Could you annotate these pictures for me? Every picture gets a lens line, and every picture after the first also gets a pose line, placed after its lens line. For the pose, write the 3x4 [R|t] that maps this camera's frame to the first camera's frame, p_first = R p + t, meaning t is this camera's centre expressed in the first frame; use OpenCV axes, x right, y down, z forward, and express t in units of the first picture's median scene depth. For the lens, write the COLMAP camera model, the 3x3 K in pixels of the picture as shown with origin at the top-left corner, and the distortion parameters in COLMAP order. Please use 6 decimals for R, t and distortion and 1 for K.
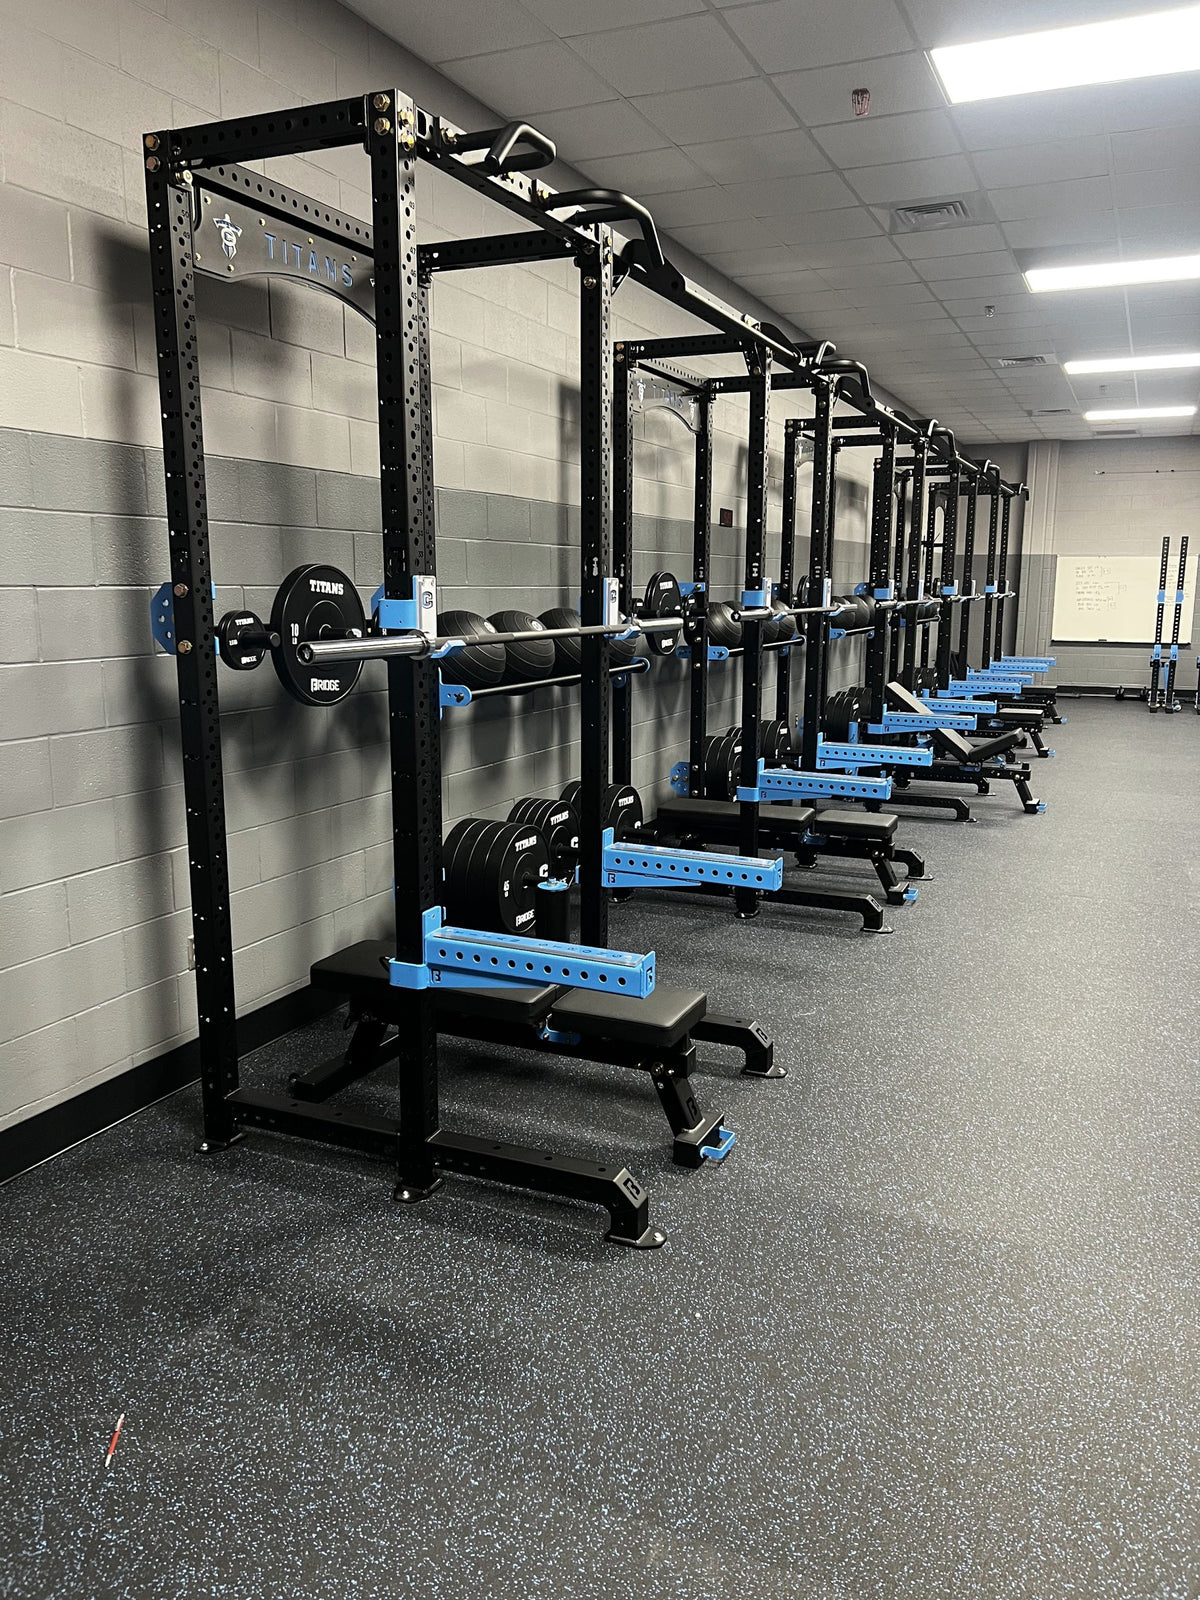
lens RADIAL K [[1184.2, 0, 603.4], [0, 1184.2, 791.9], [0, 0, 1]] dist [0.012468, 0.003998]
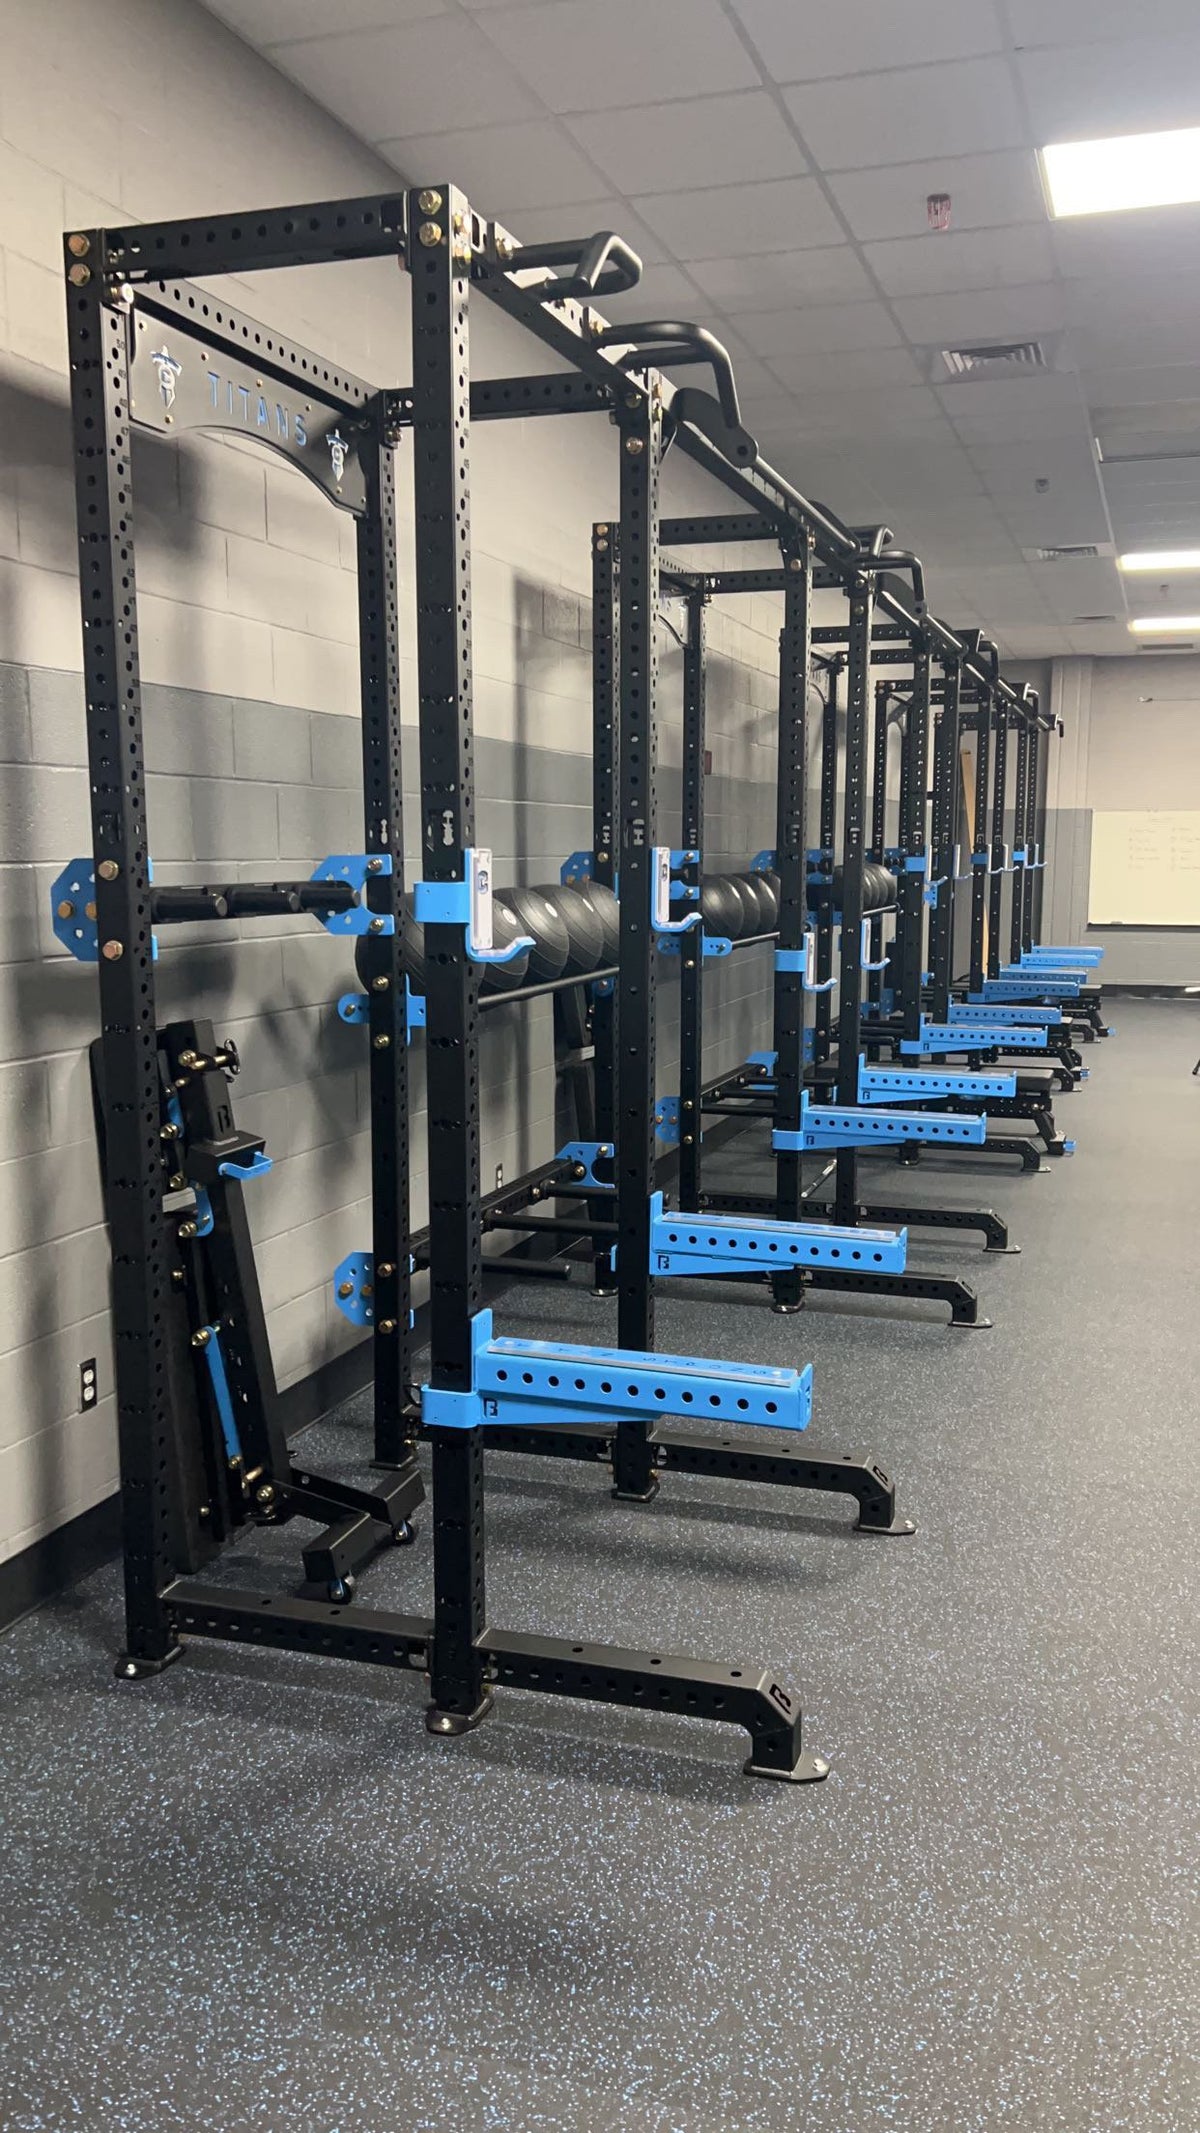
lens RADIAL K [[1656.7, 0, 599.4], [0, 1656.7, 1078.0], [0, 0, 1]] dist [0.012354, 0.008519]
pose [[0.995784, -0.017275, 0.090085, -0.164282], [0.020553, 0.999155, -0.035592, -0.005681], [-0.089394, 0.037293, 0.995298, -0.000368]]
